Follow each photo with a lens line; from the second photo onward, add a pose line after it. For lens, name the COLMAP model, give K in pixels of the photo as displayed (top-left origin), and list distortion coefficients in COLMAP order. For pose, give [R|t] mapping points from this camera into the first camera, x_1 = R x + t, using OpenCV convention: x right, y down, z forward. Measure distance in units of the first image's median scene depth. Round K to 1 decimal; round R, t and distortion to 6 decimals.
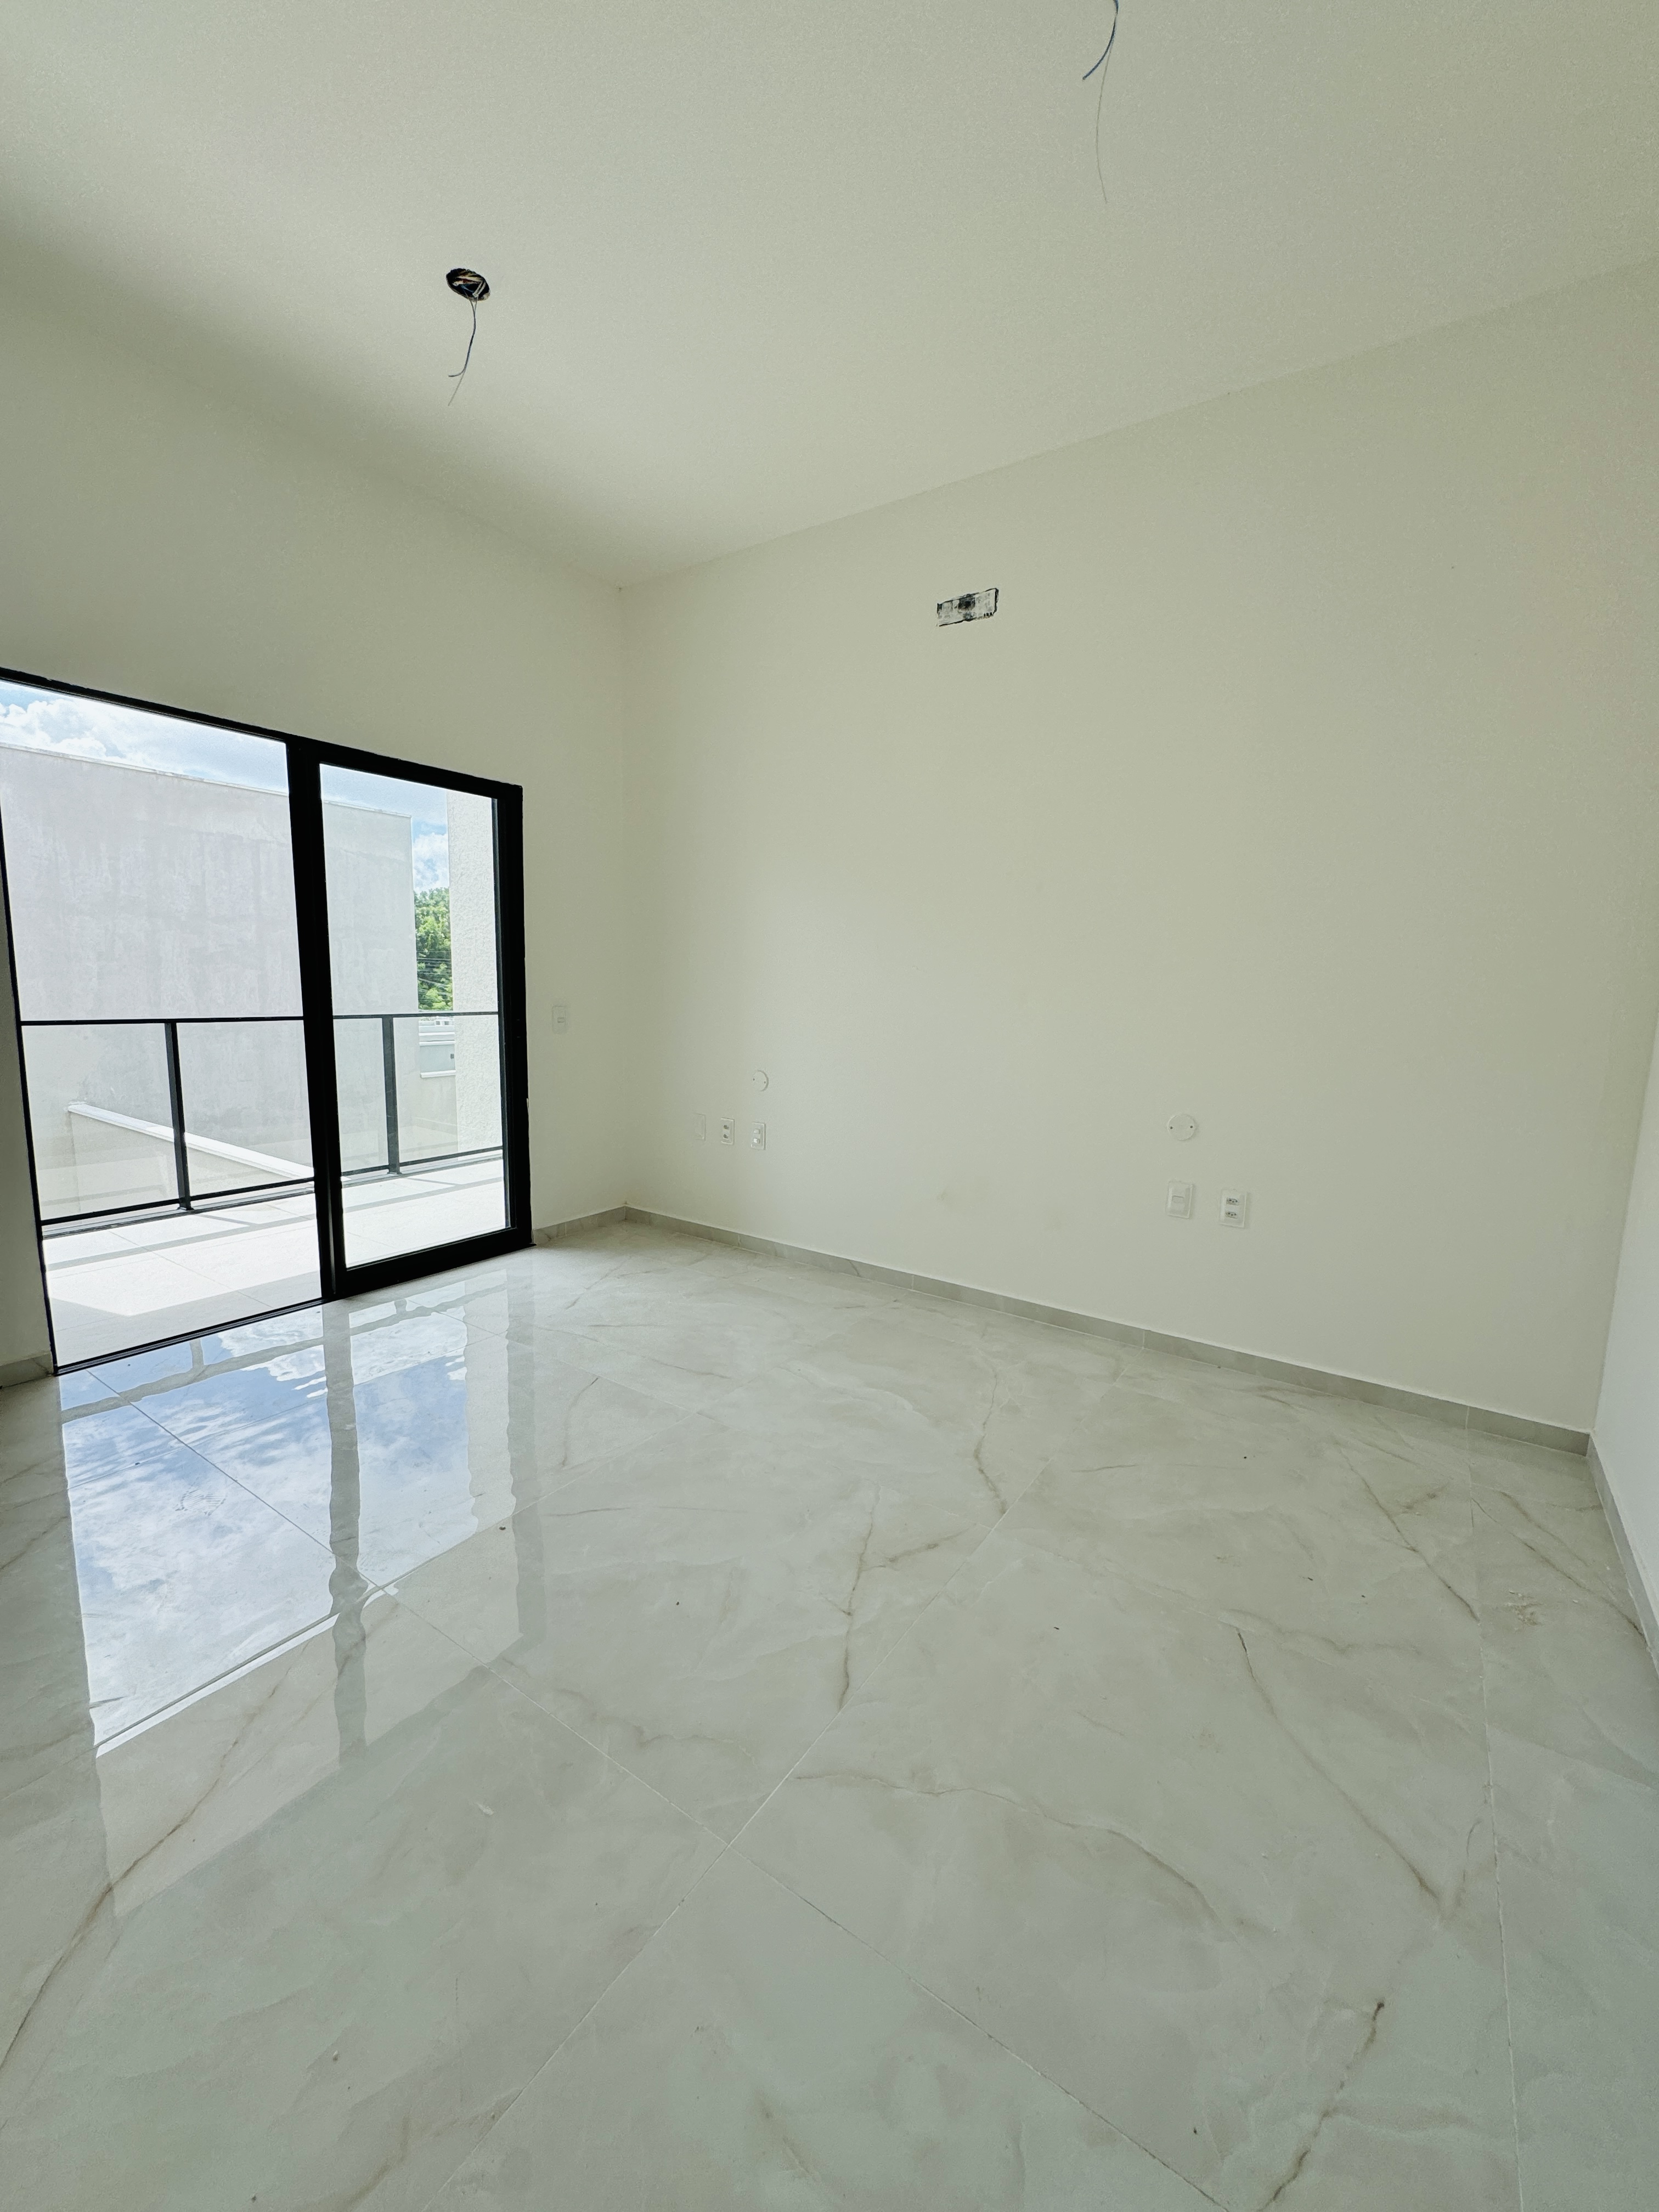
lens RADIAL K [[881.1, 0, 831.6], [0, 881.1, 1107.7], [0, 0, 1]] dist [-0.002962, 0.000621]
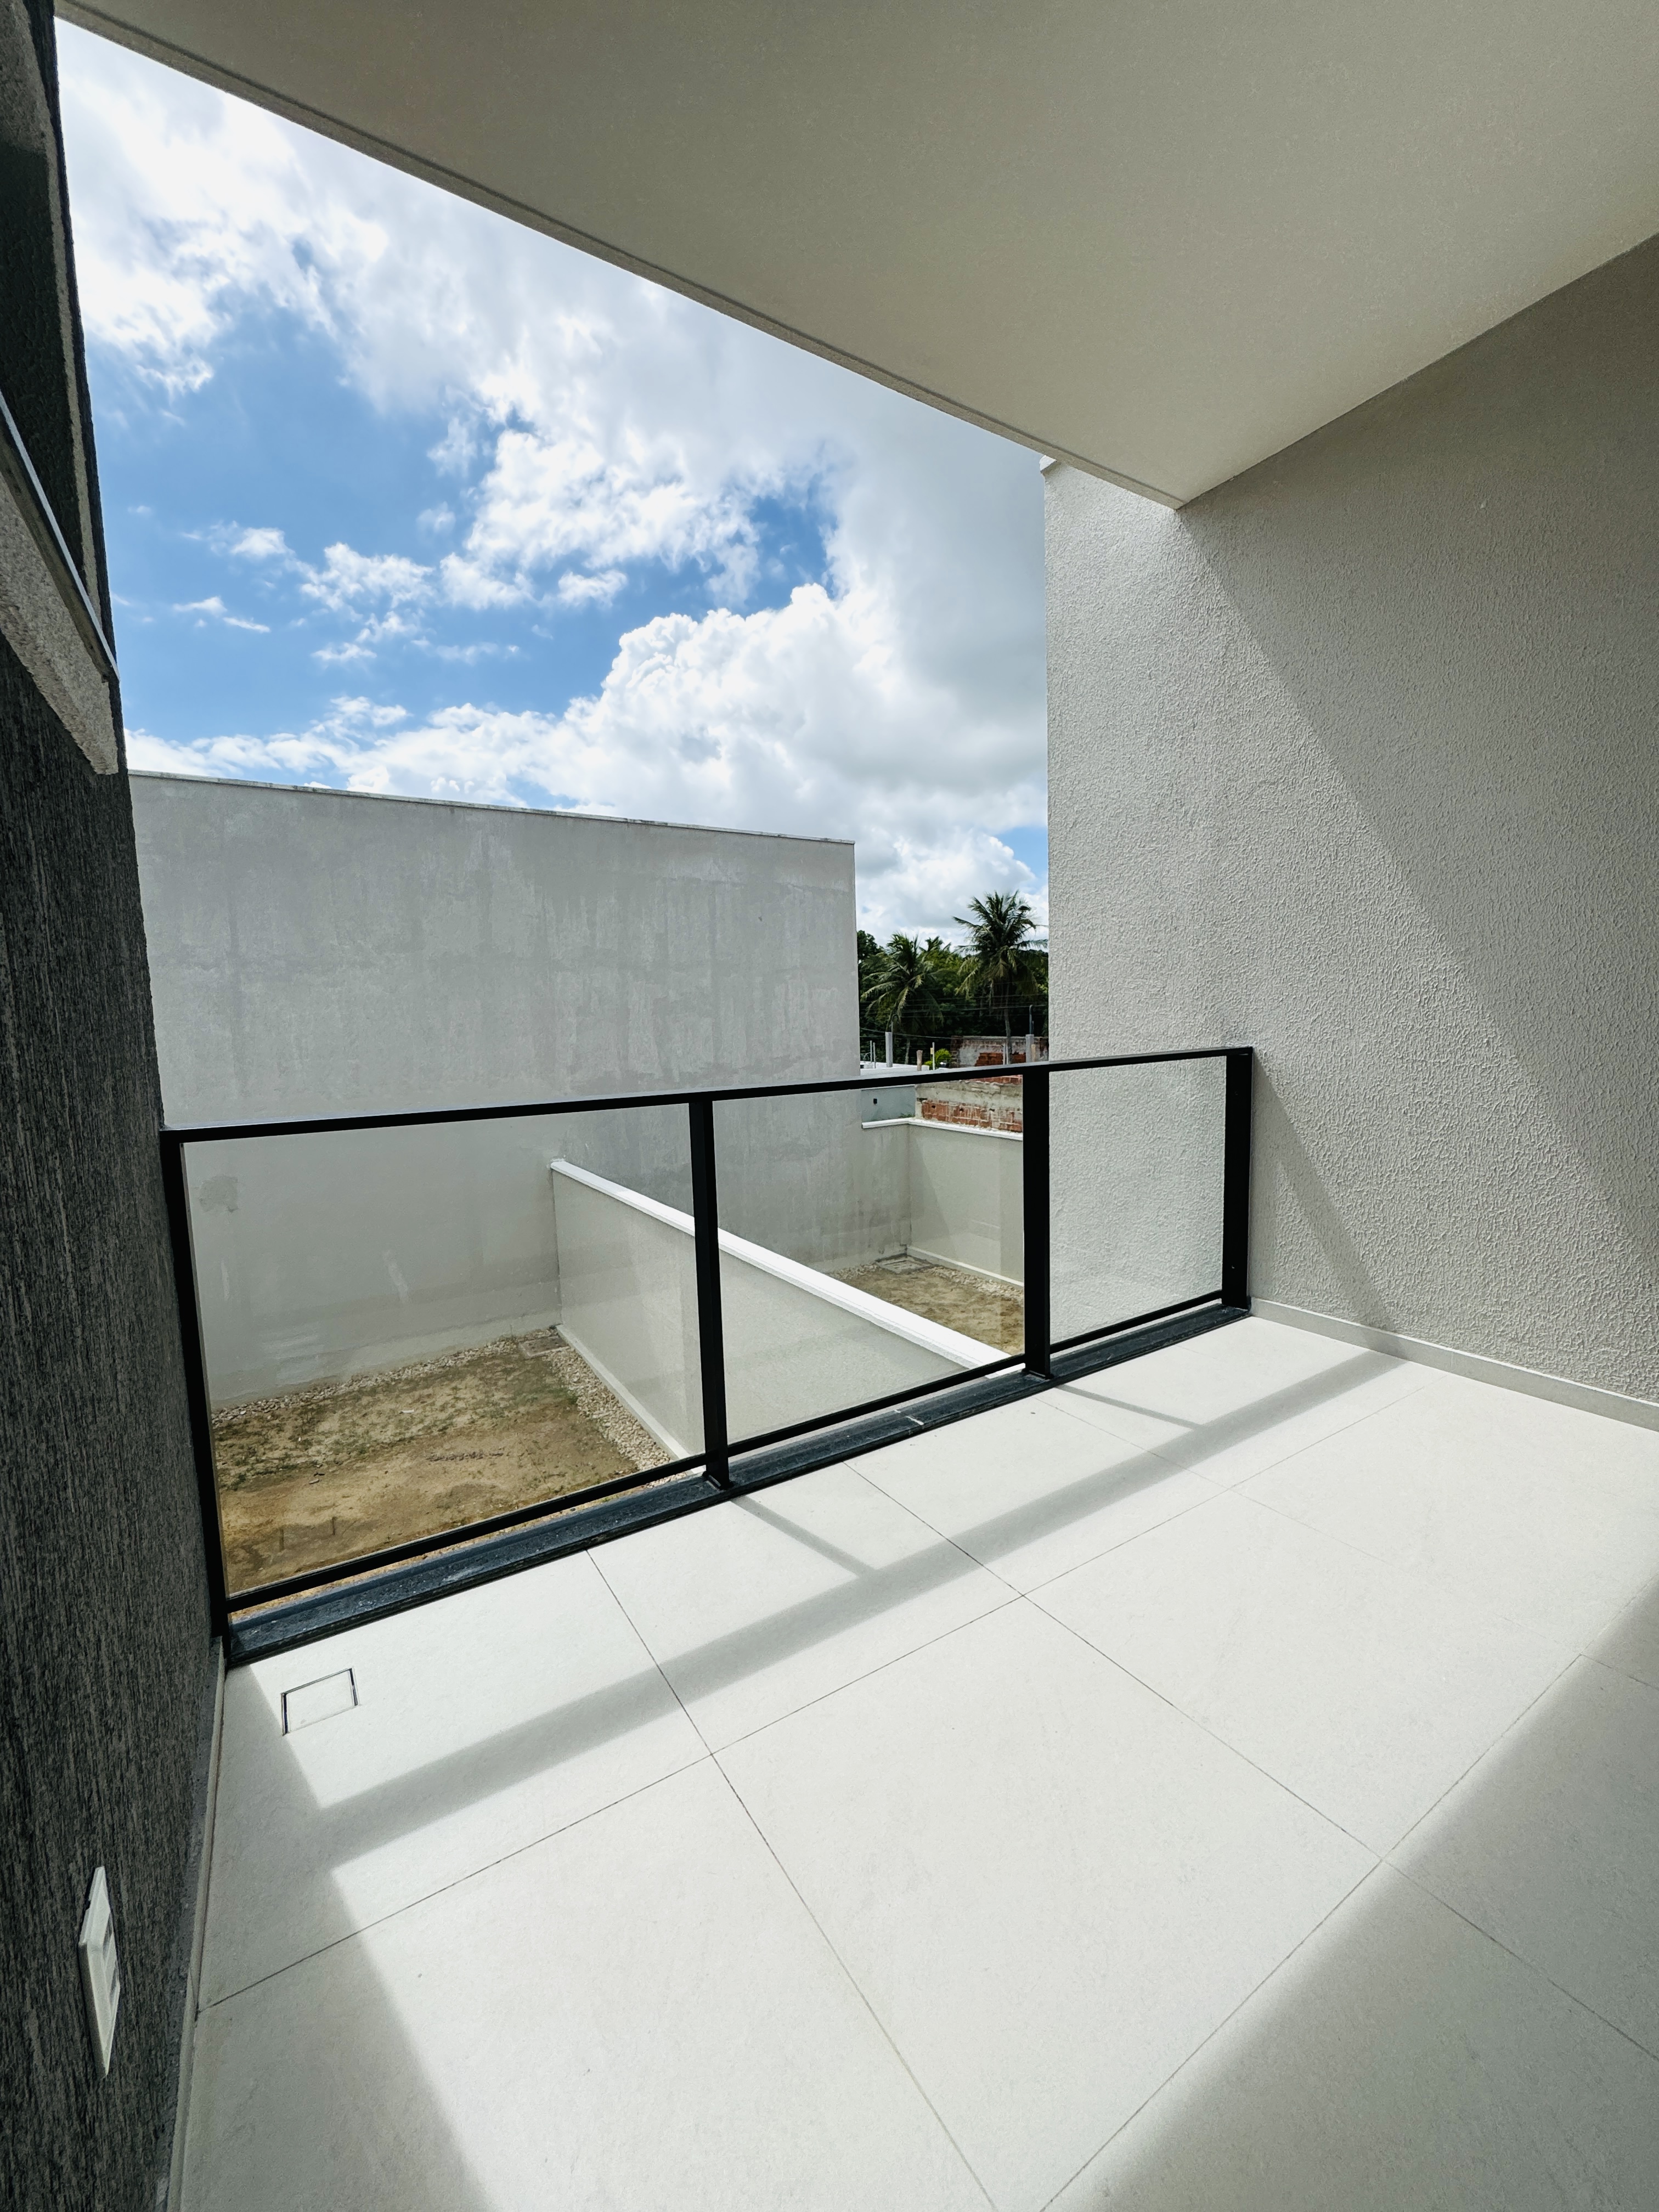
lens RADIAL K [[881.1, 0, 831.6], [0, 881.1, 1107.7], [0, 0, 1]] dist [-0.002962, 0.000621]
pose [[0.916347, -0.012601, -0.400186, -0.167633], [-0.003195, 0.999243, -0.038782, -0.025251], [0.400371, 0.036817, 0.915613, 0.200431]]
